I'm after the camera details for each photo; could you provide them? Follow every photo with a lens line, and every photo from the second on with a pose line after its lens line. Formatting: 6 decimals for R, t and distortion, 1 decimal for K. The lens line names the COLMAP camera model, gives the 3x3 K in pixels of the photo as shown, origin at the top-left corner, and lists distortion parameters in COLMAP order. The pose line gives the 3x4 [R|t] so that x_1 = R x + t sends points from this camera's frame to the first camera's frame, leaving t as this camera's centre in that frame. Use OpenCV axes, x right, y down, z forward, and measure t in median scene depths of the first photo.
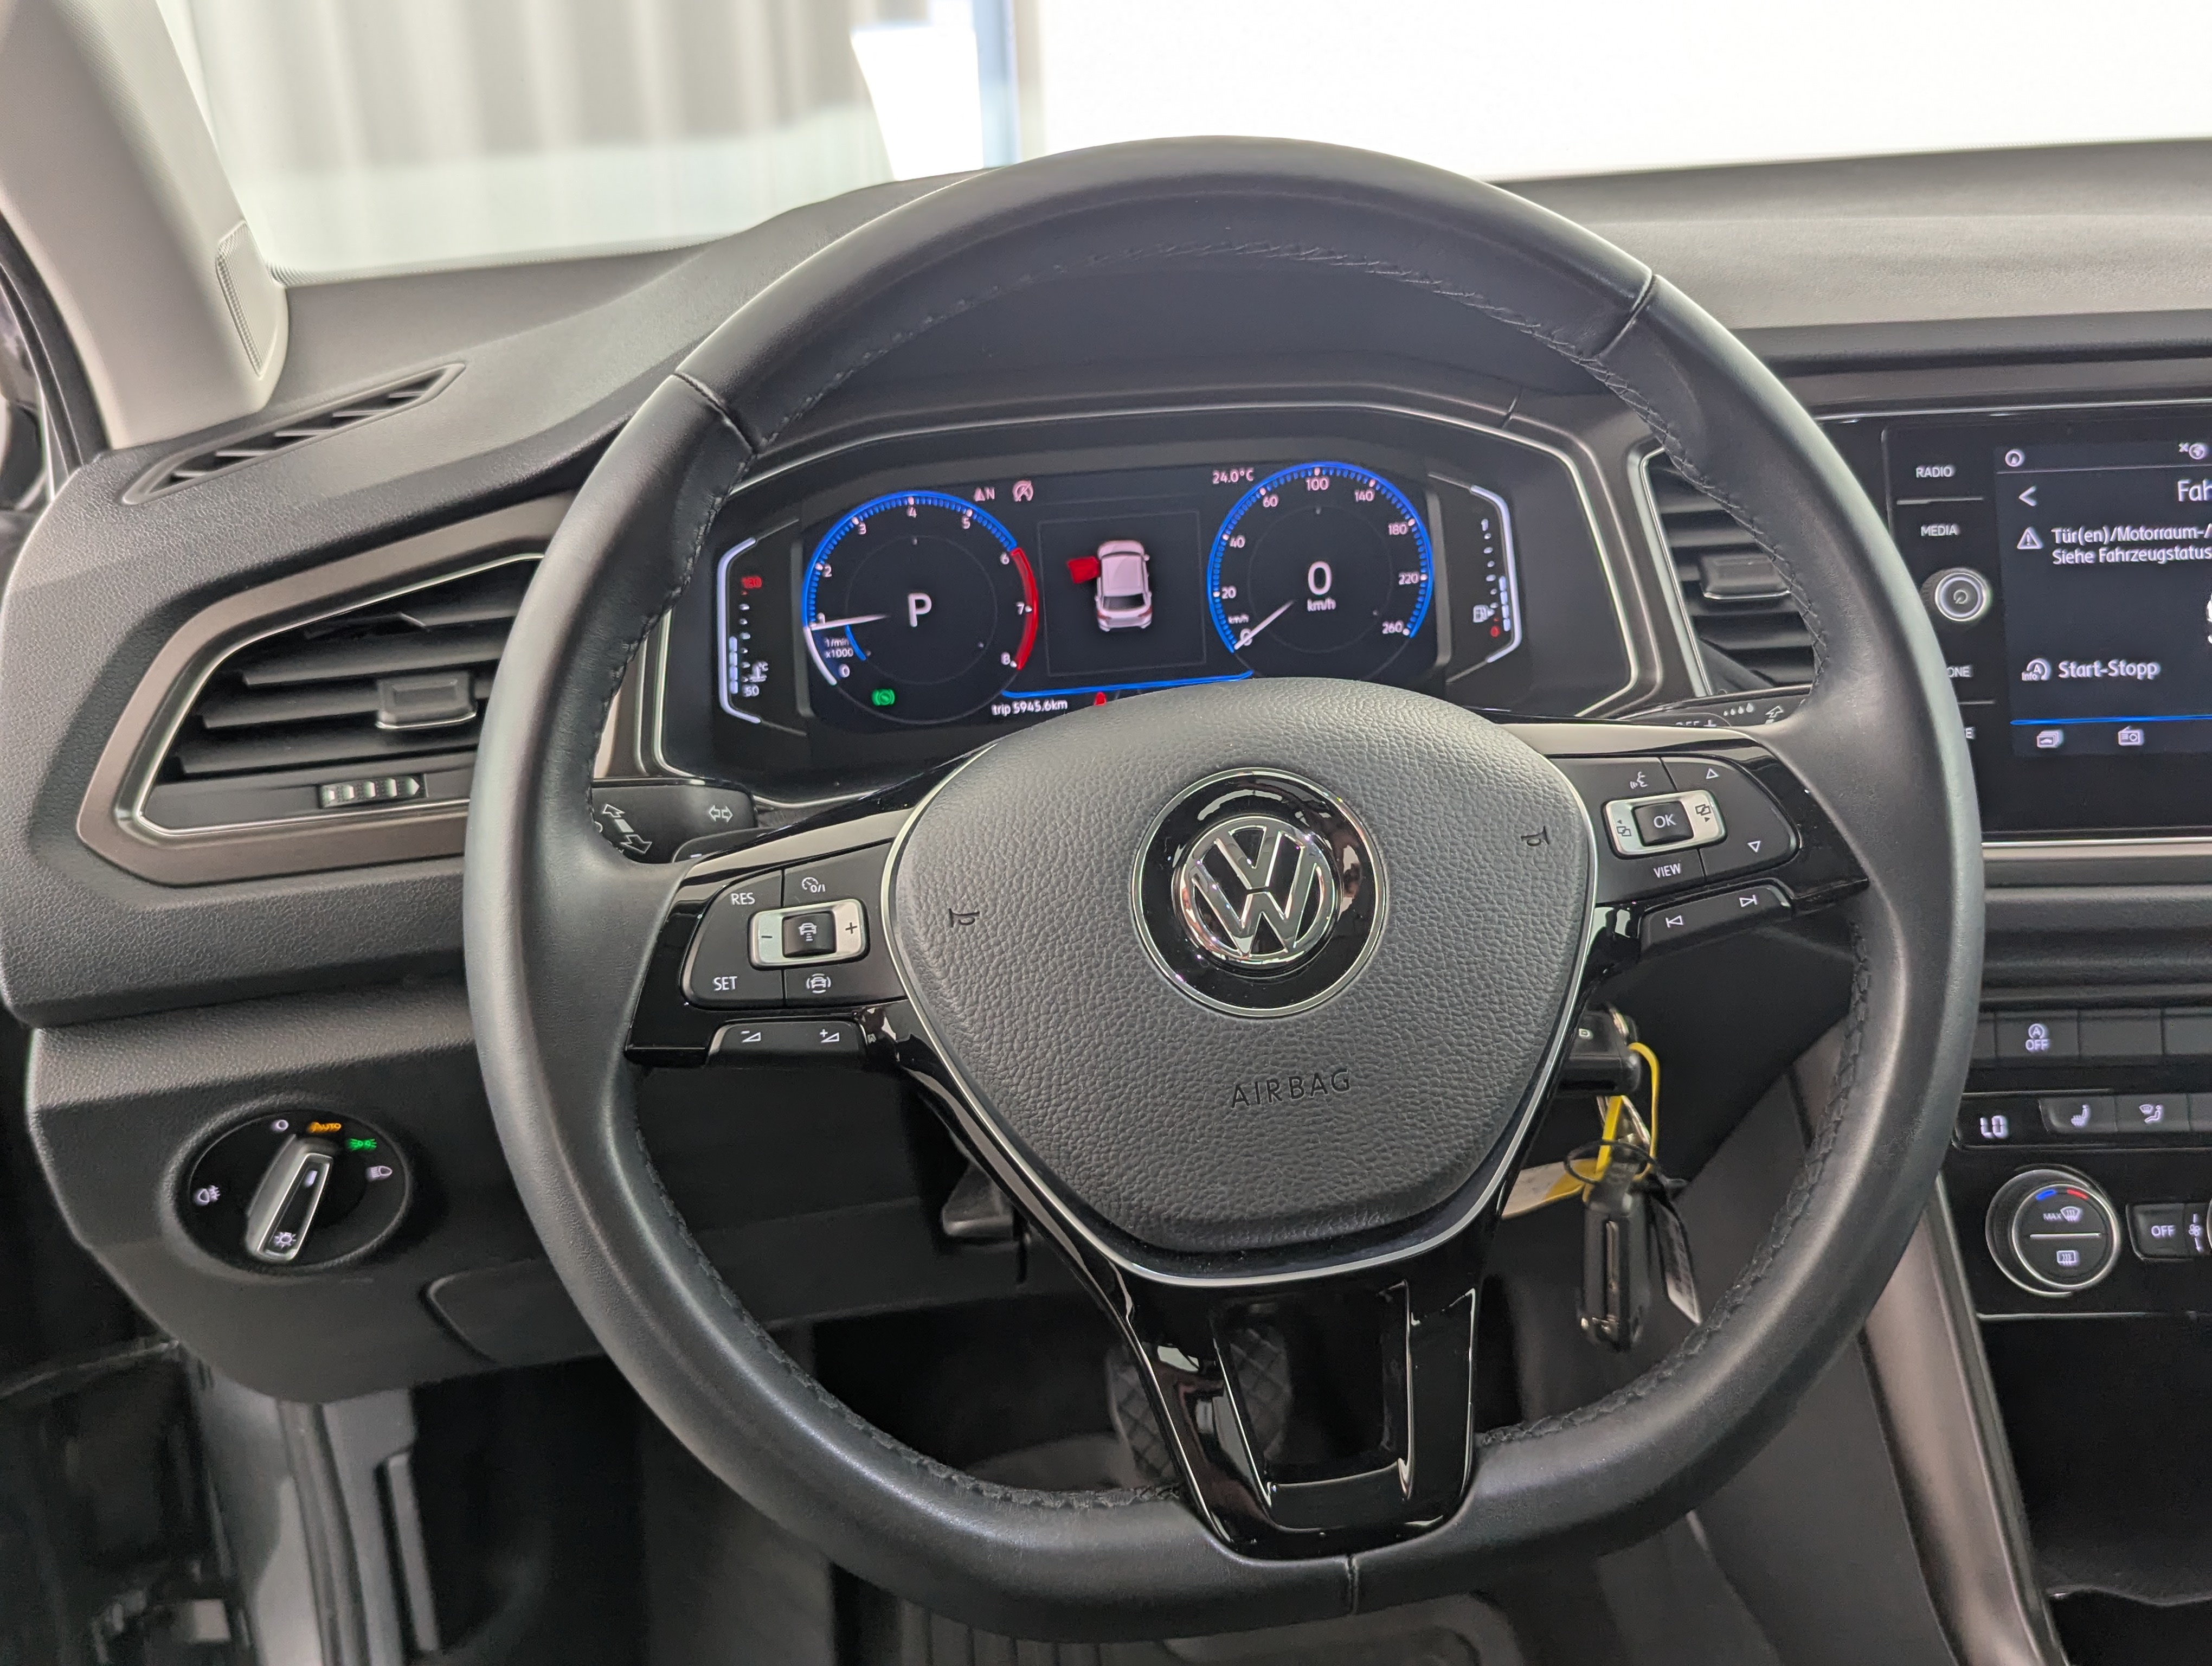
lens RADIAL K [[1980.2, 0, 1149.1], [0, 1980.2, 802.9], [0, 0, 1]] dist [0.048296, -0.066417]
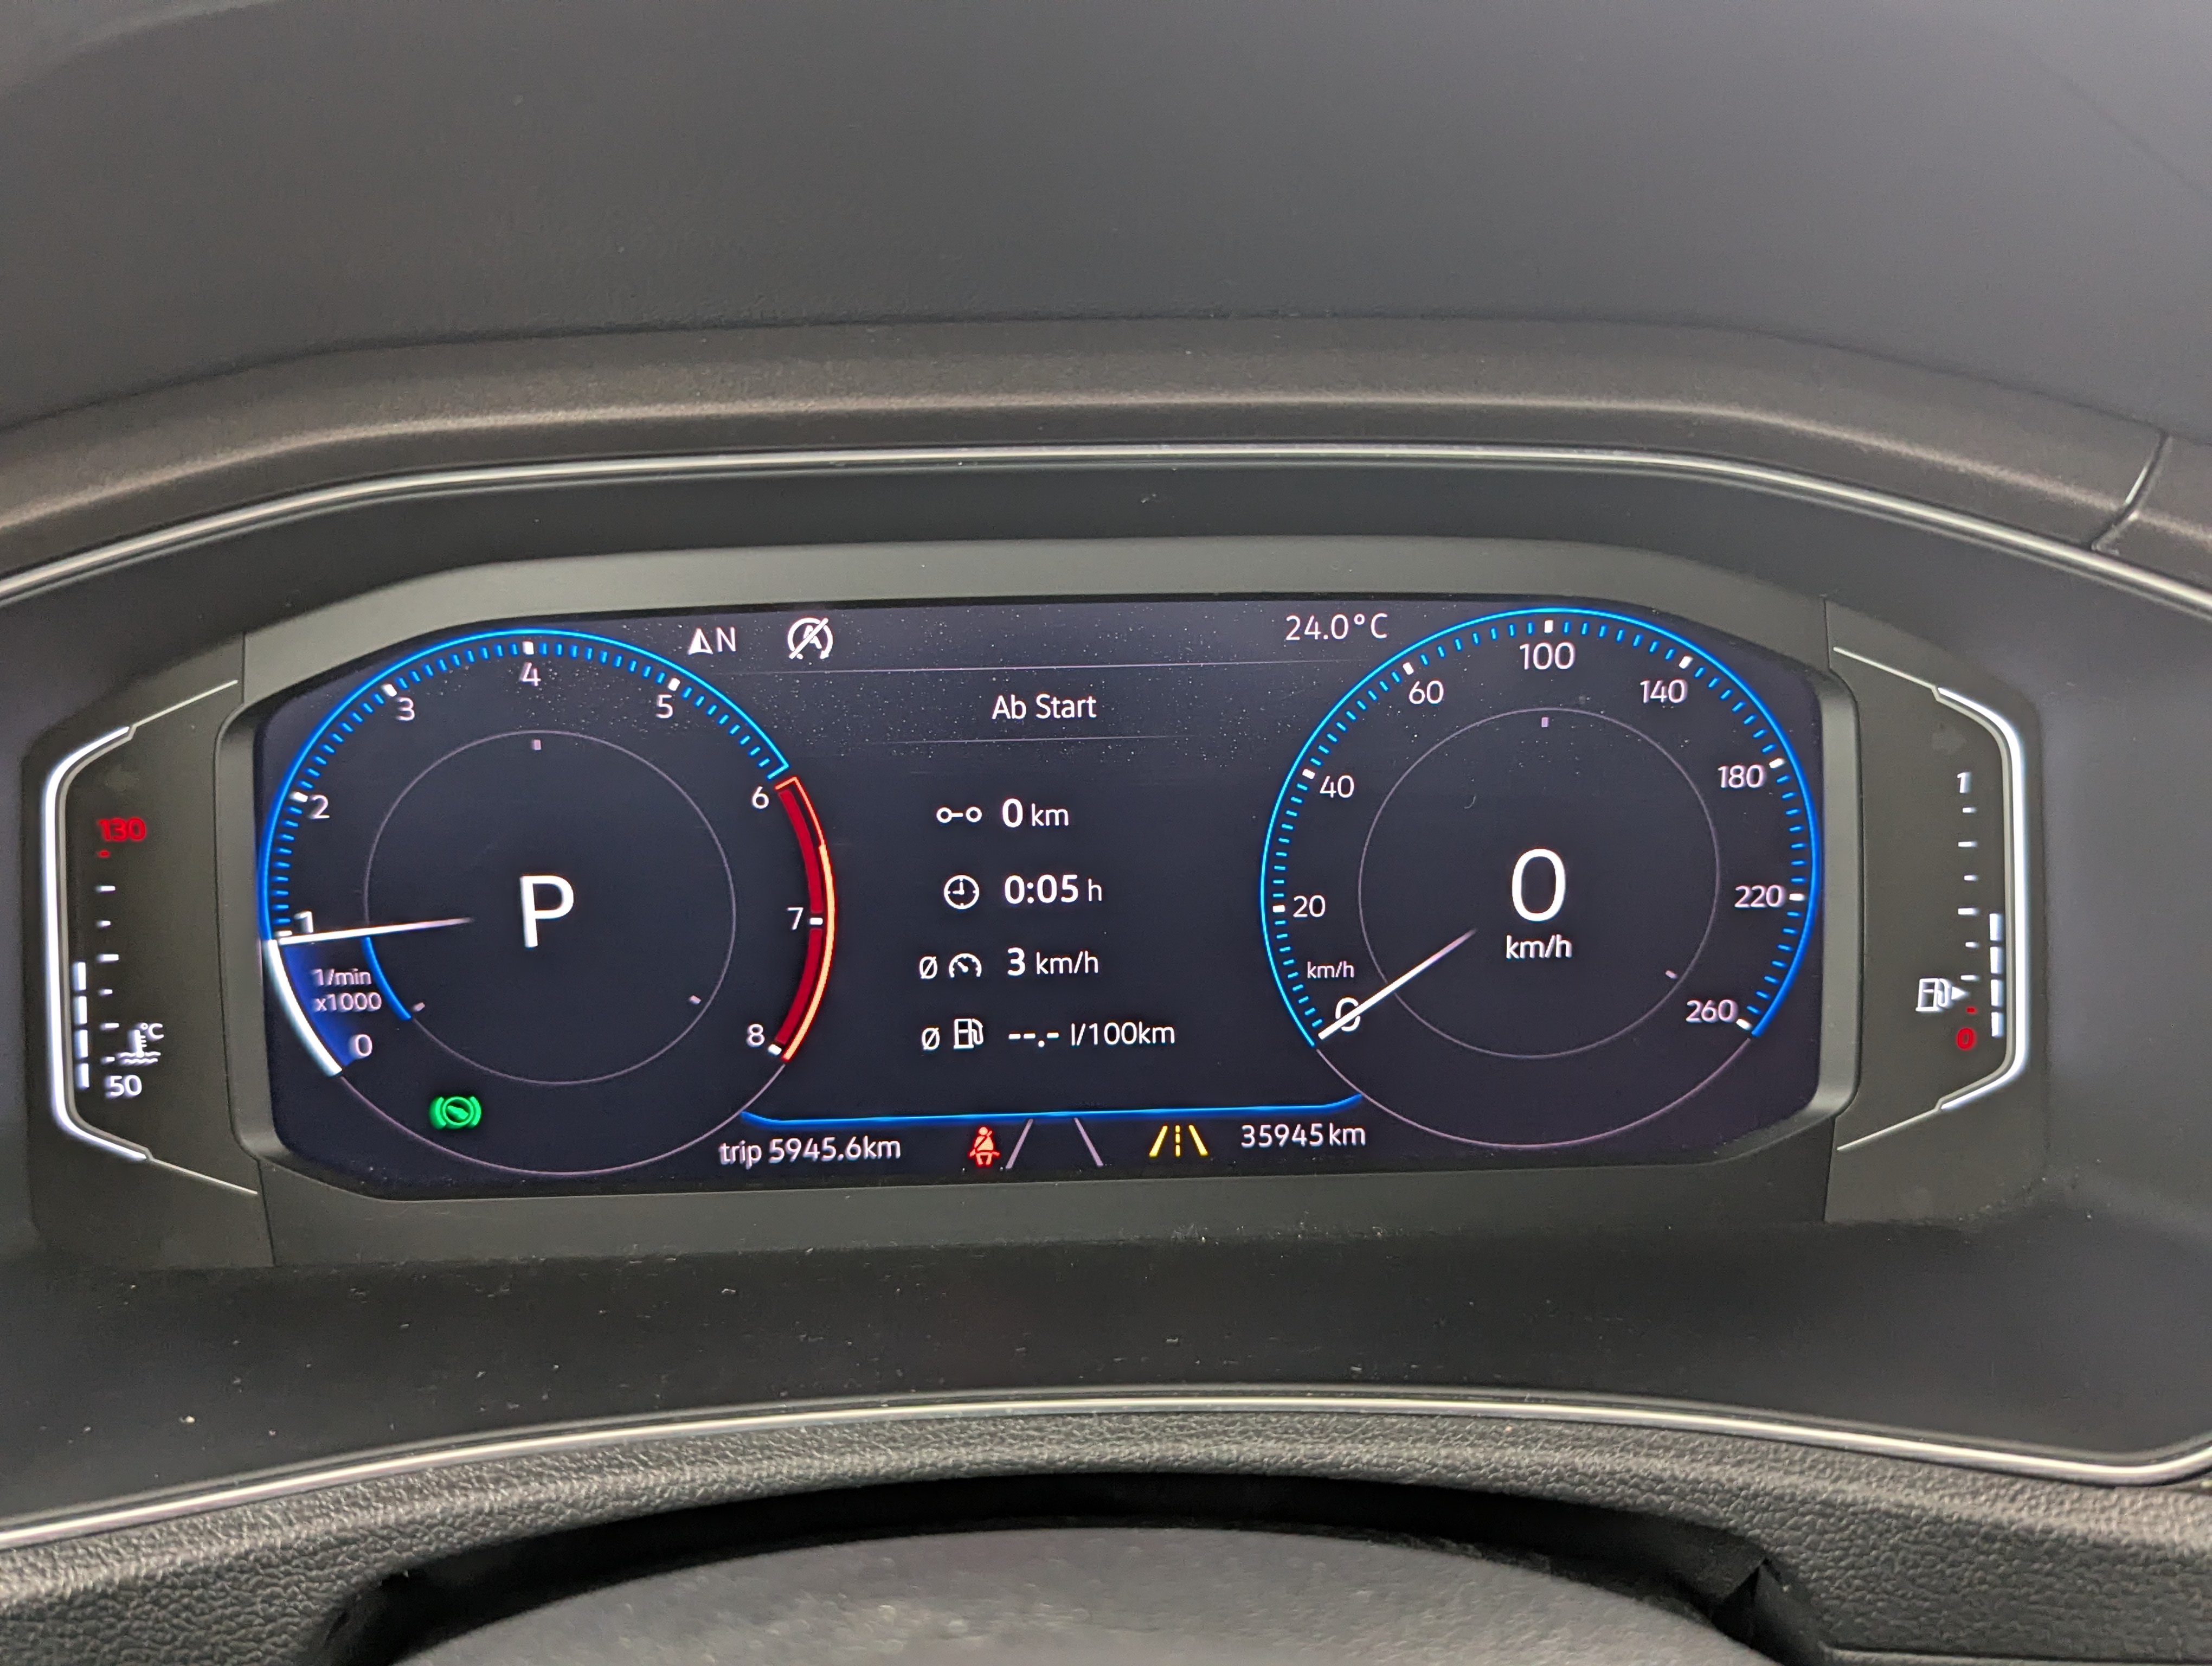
lens RADIAL K [[1980.2, 0, 1116.4], [0, 1980.2, 823.6], [0, 0, 1]] dist [0.048296, -0.066417]
pose [[0.995339, 0.062222, -0.073674, 0.030166], [-0.063350, 0.997906, -0.013073, -0.117596], [0.072706, 0.017680, 0.997197, 0.600504]]
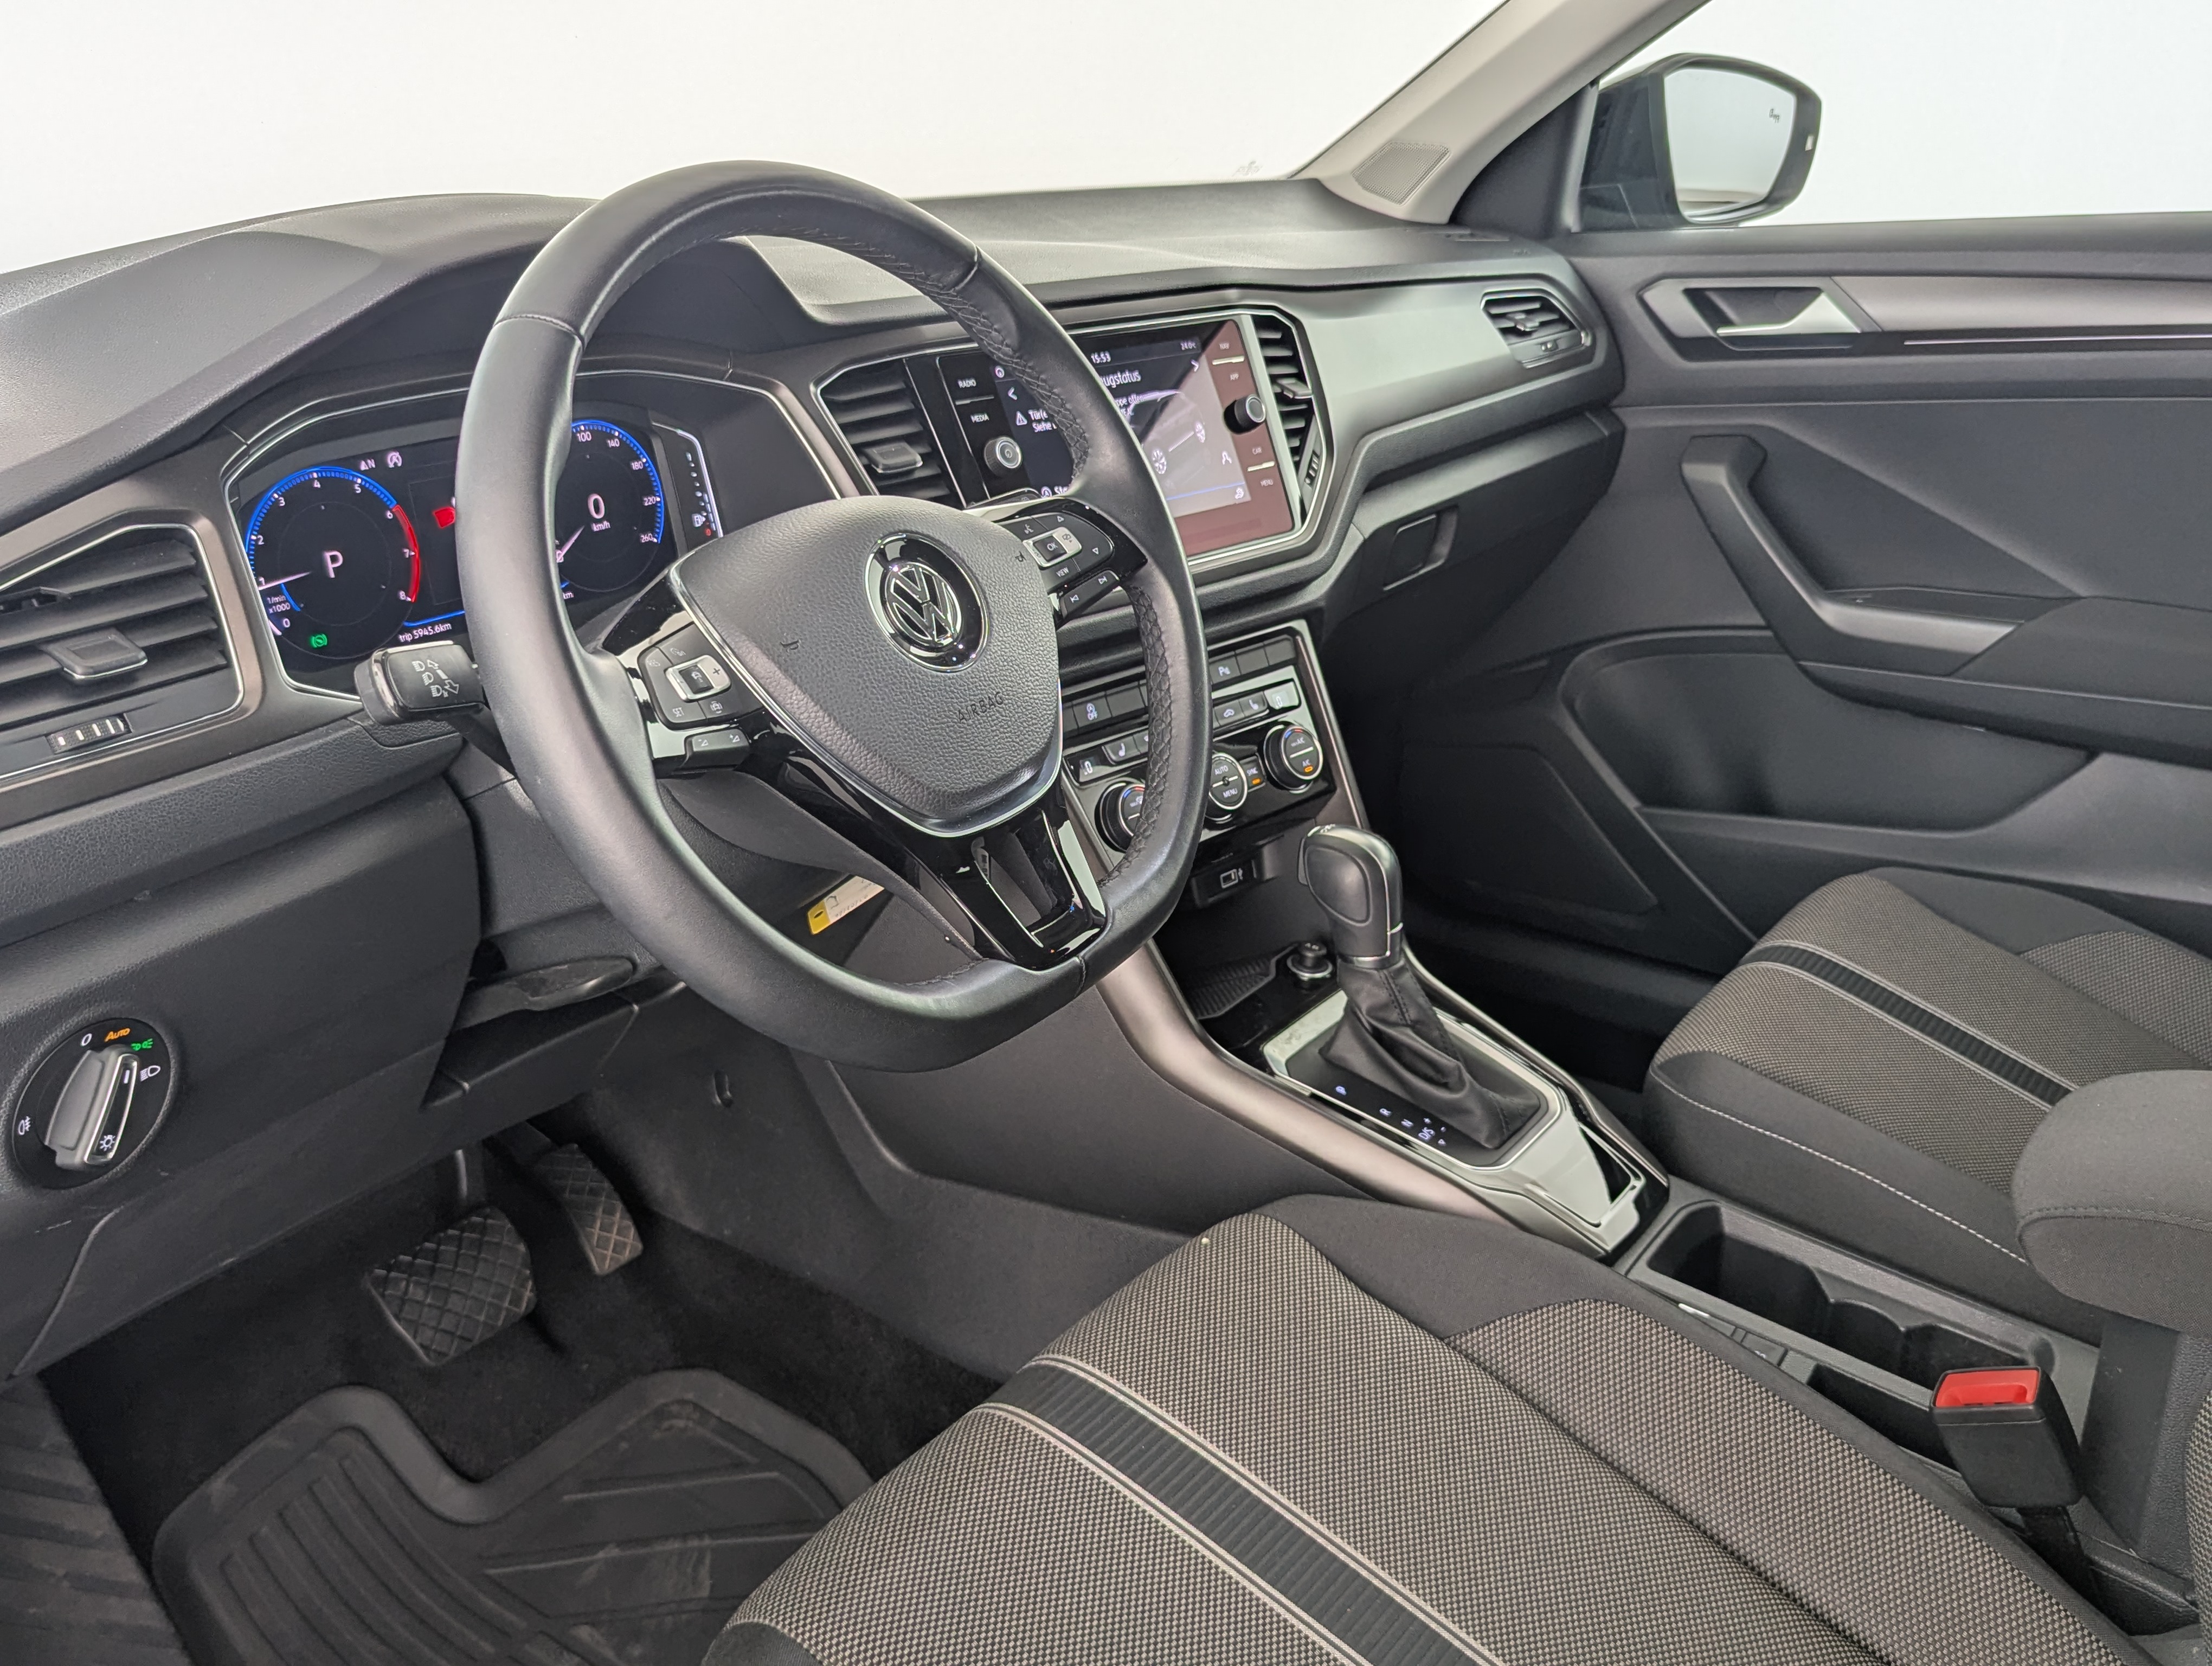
lens RADIAL K [[1980.2, 0, 1105.5], [0, 1980.2, 820.7], [0, 0, 1]] dist [0.048296, -0.066417]
pose [[0.685747, -0.222637, 0.692953, -0.676254], [0.257258, 0.964755, 0.055381, 0.109432], [-0.680859, 0.140290, 0.718853, -0.183224]]
